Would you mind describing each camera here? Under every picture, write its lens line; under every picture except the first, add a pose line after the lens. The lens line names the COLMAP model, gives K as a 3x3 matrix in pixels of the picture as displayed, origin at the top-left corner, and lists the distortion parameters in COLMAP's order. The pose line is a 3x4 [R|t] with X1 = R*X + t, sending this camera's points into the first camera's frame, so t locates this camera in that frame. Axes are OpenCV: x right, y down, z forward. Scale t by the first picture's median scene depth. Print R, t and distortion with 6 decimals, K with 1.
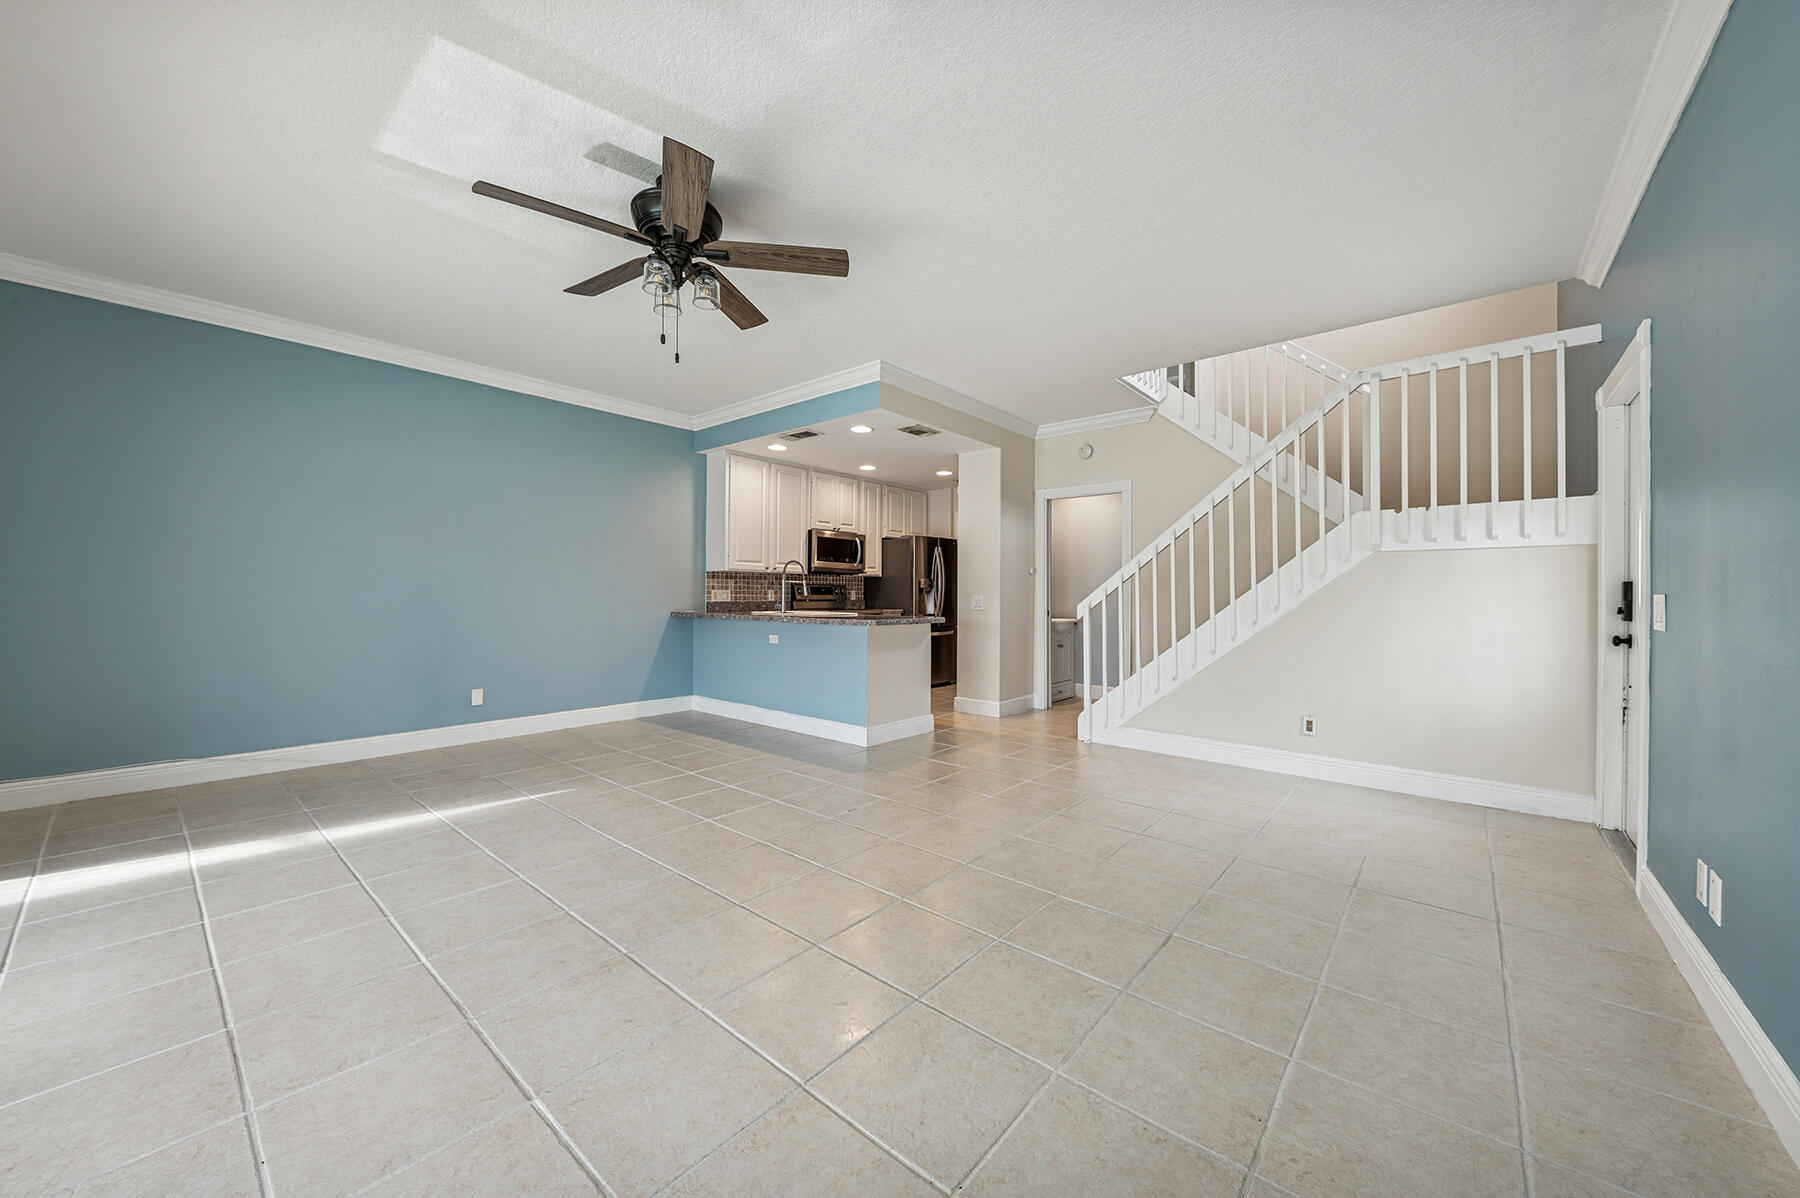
lens RADIAL K [[653.0, 0, 906.4], [0, 653.0, 597.4], [0, 0, 1]] dist [-0.008788, 0.000202]
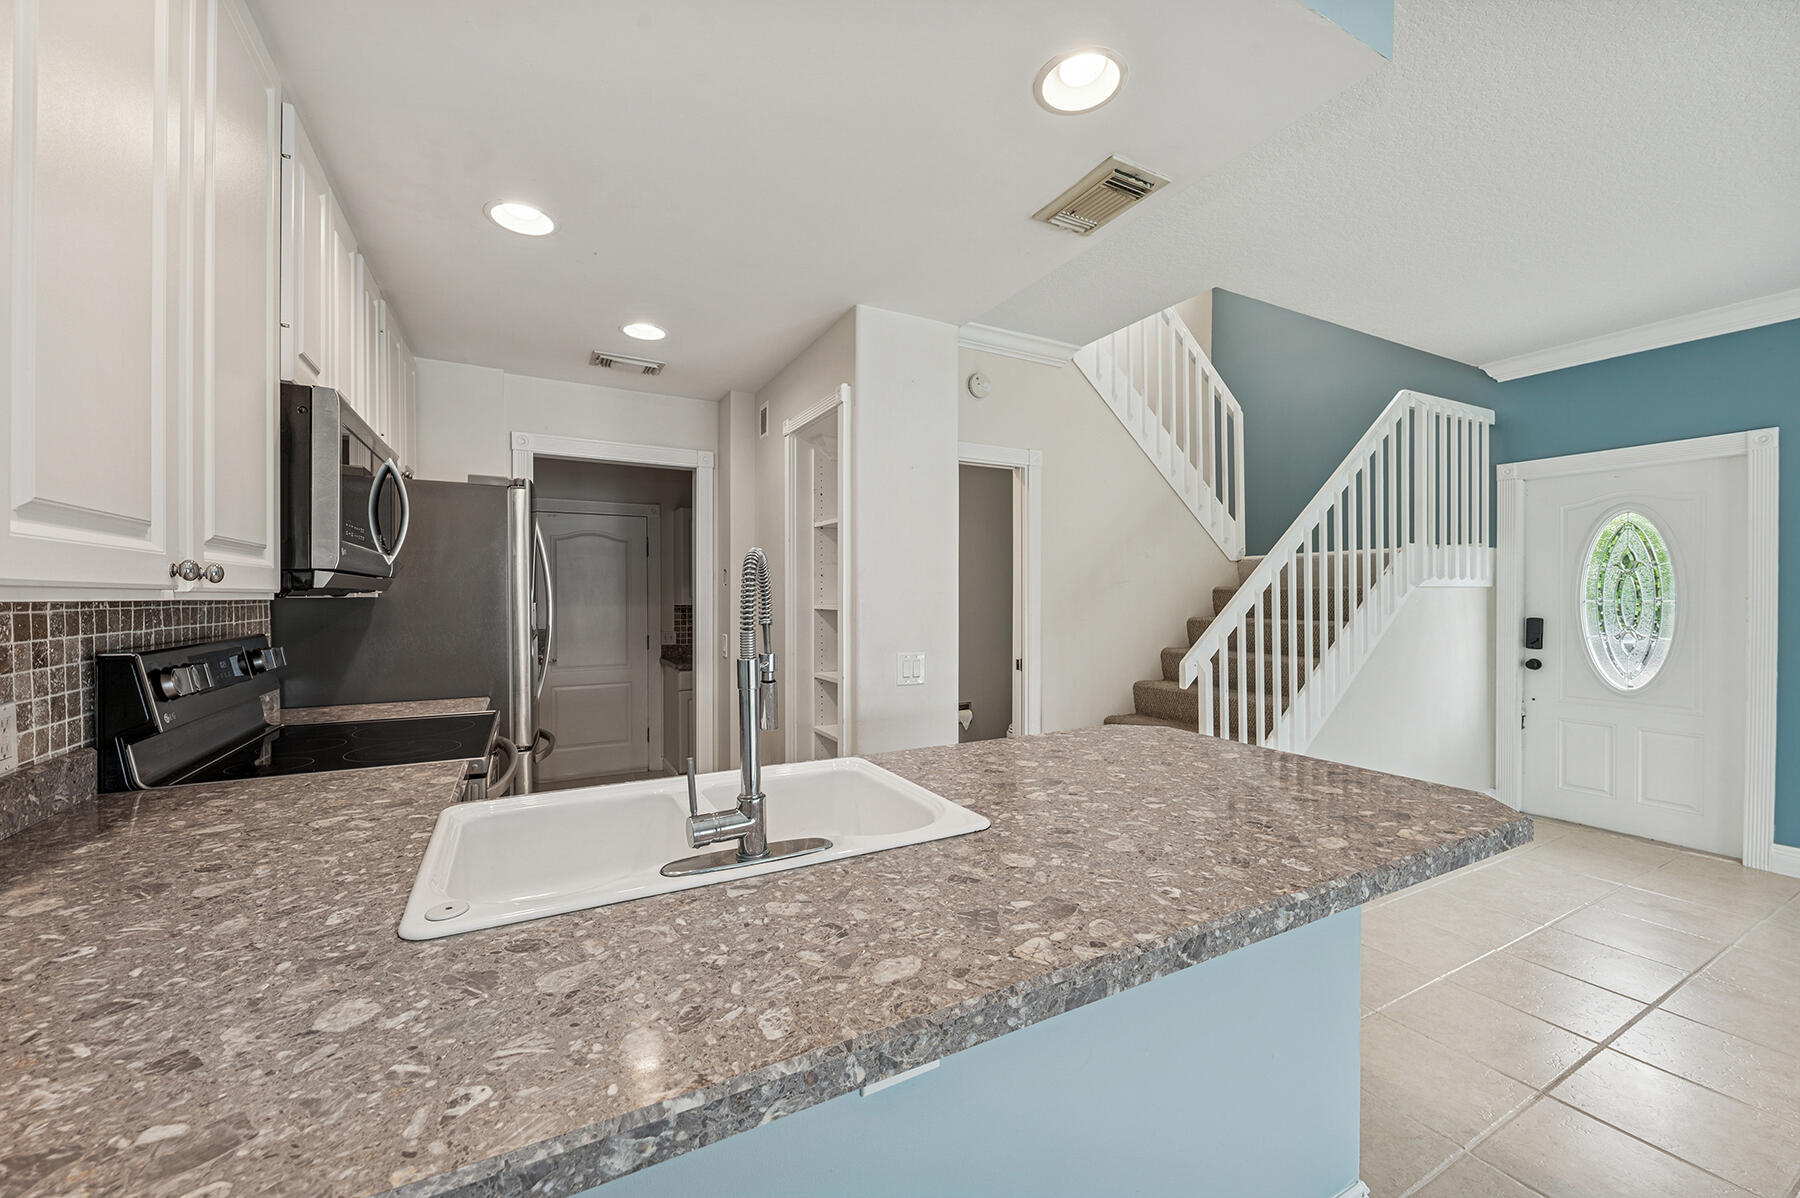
lens RADIAL K [[694.6, 0, 902.3], [0, 694.6, 594.4], [0, 0, 1]] dist [0.011239, -0.000129]
pose [[0.365054, -0.007088, 0.930959, -0.567961], [0.003815, 0.999974, 0.006117, -0.075780], [-0.930979, 0.001319, 0.365072, 1.499043]]
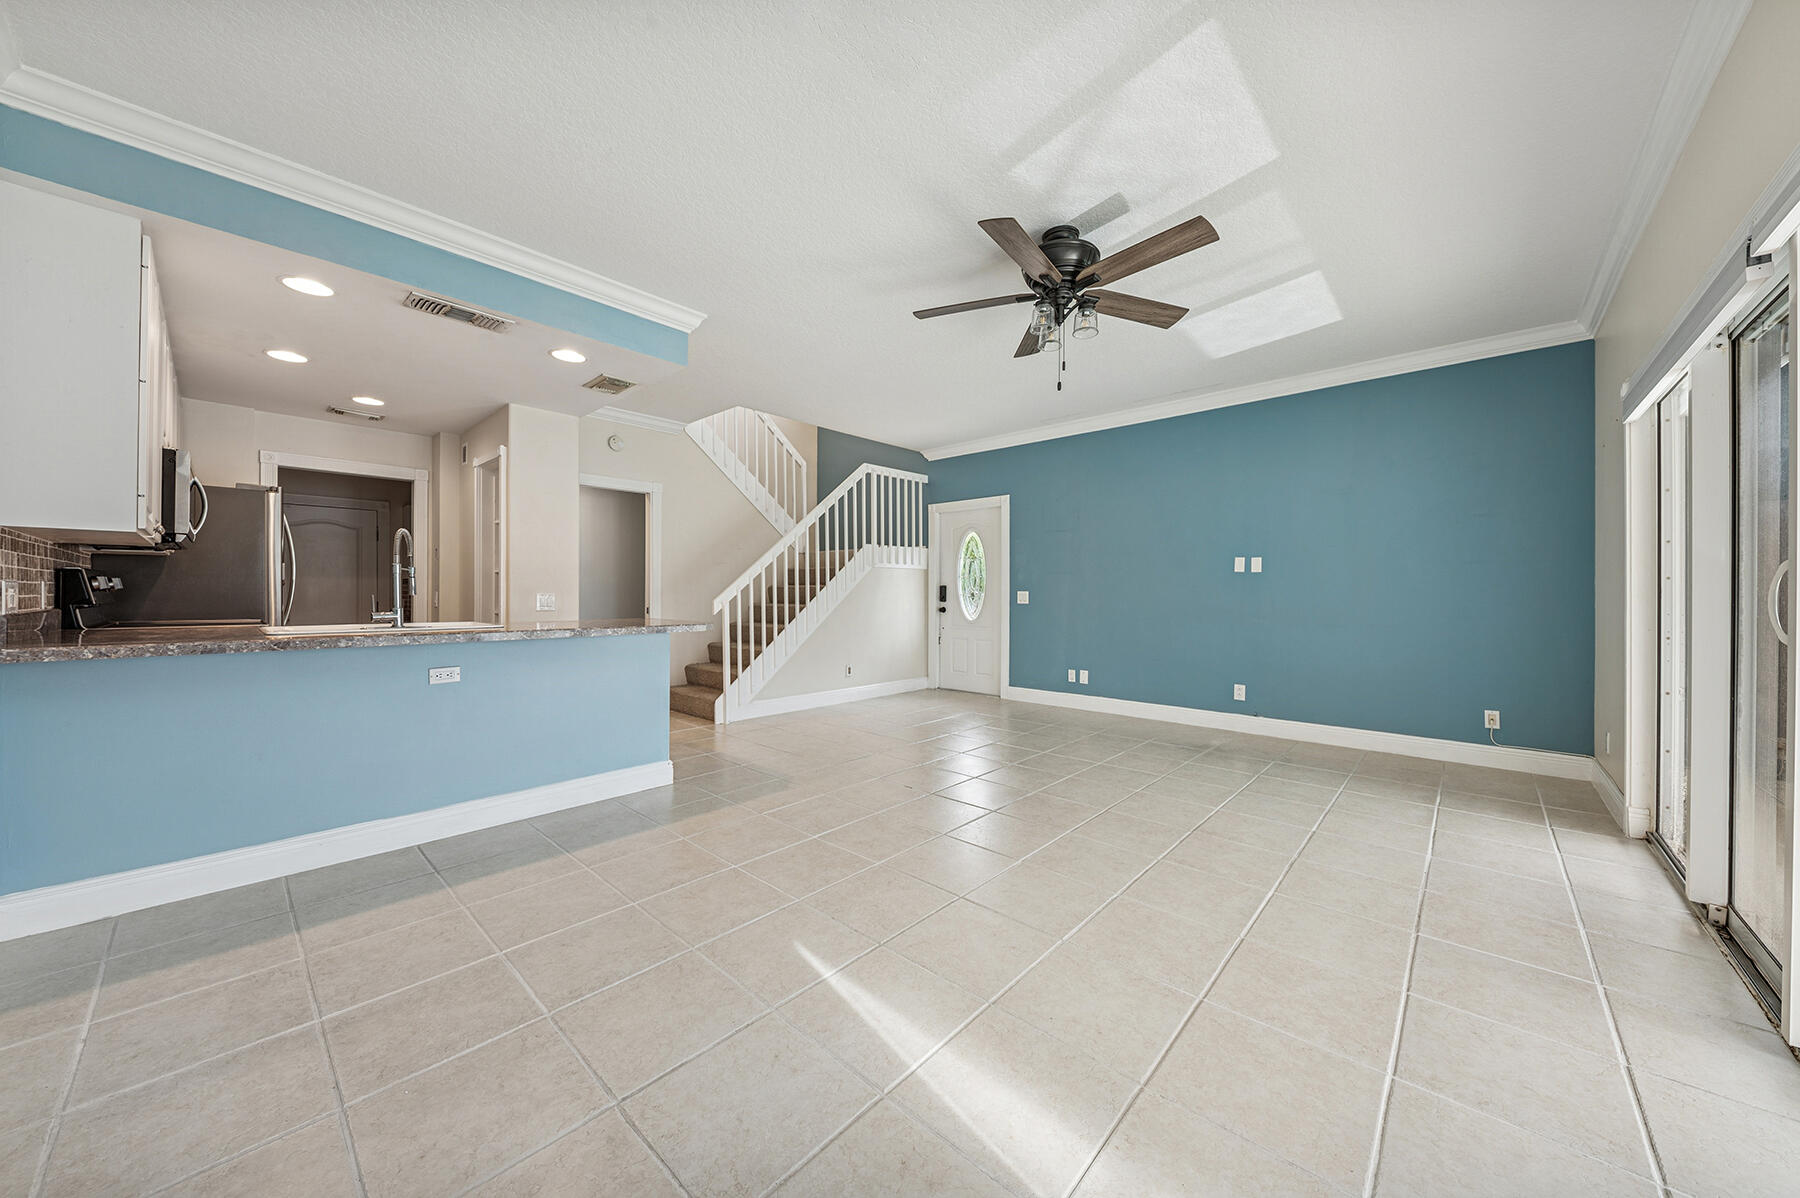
lens RADIAL K [[627.6, 0, 901.4], [0, 627.6, 594.2], [0, 0, 1]] dist [0.009153, -0.000882]
pose [[0.043256, -0.009983, 0.999014, -1.138591], [-0.000997, 0.999949, 0.010035, -0.014516], [-0.999064, -0.001430, 0.043244, 0.954890]]
